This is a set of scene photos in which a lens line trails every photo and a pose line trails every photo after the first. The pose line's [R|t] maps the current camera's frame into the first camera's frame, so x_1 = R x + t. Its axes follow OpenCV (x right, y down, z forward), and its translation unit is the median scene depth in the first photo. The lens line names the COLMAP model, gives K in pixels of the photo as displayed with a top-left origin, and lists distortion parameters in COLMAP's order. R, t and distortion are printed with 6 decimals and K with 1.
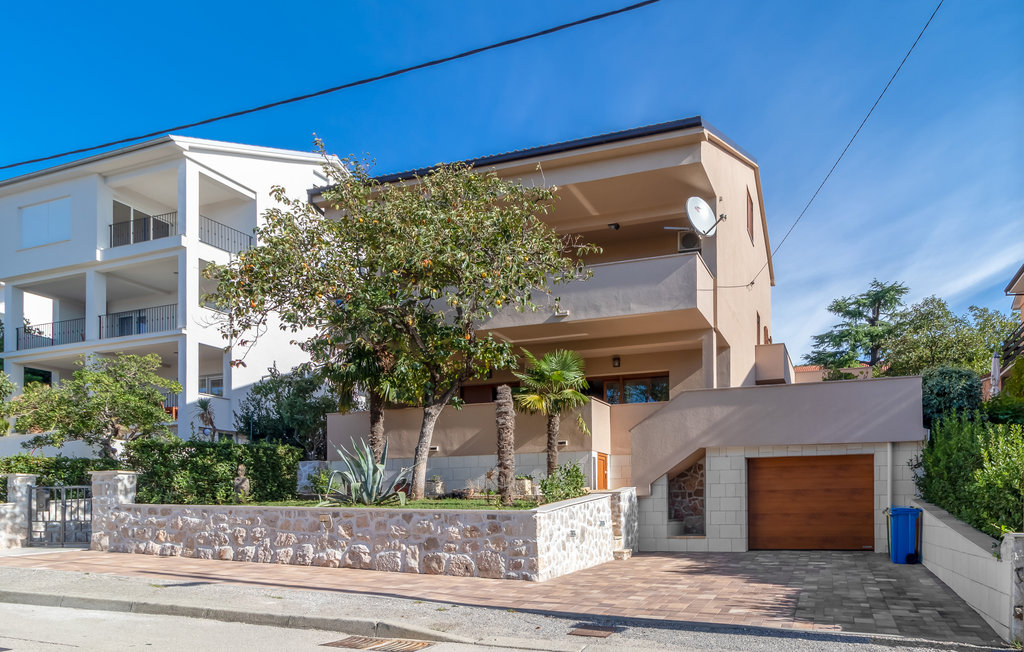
lens RADIAL K [[484.2, 0, 500.1], [0, 484.2, 325.0], [0, 0, 1]] dist [0.002752, 0.000456]
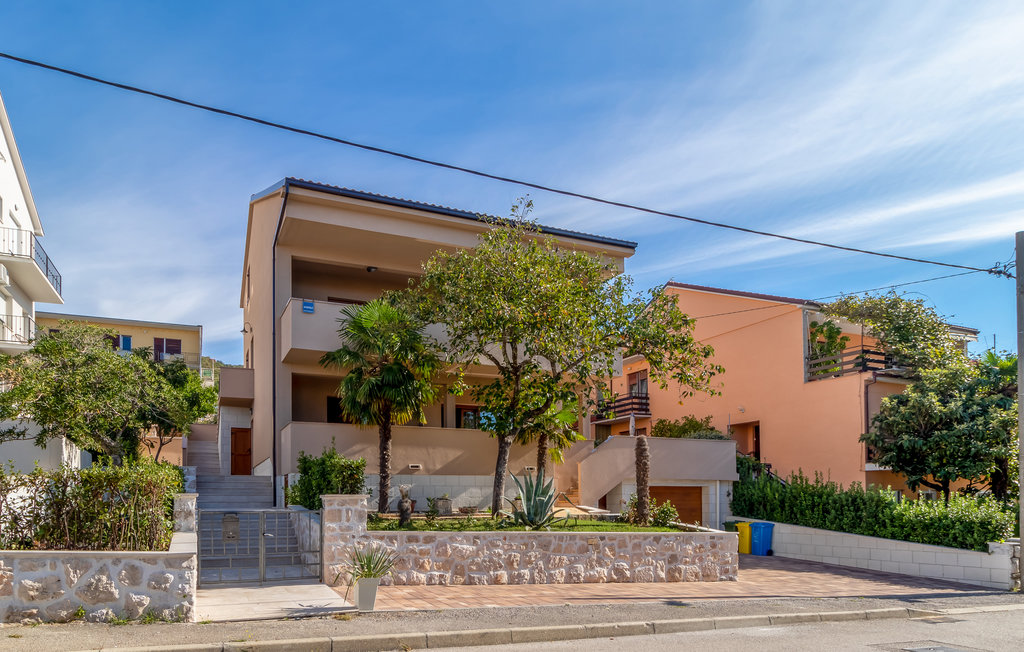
lens RADIAL K [[484.2, 0, 500.1], [0, 484.2, 325.0], [0, 0, 1]] dist [0.002752, 0.000456]
pose [[0.834377, 0.199108, 0.513975, -1.252103], [-0.190594, 0.979176, -0.069916, 0.006682], [-0.517193, -0.039624, 0.854951, 0.125107]]
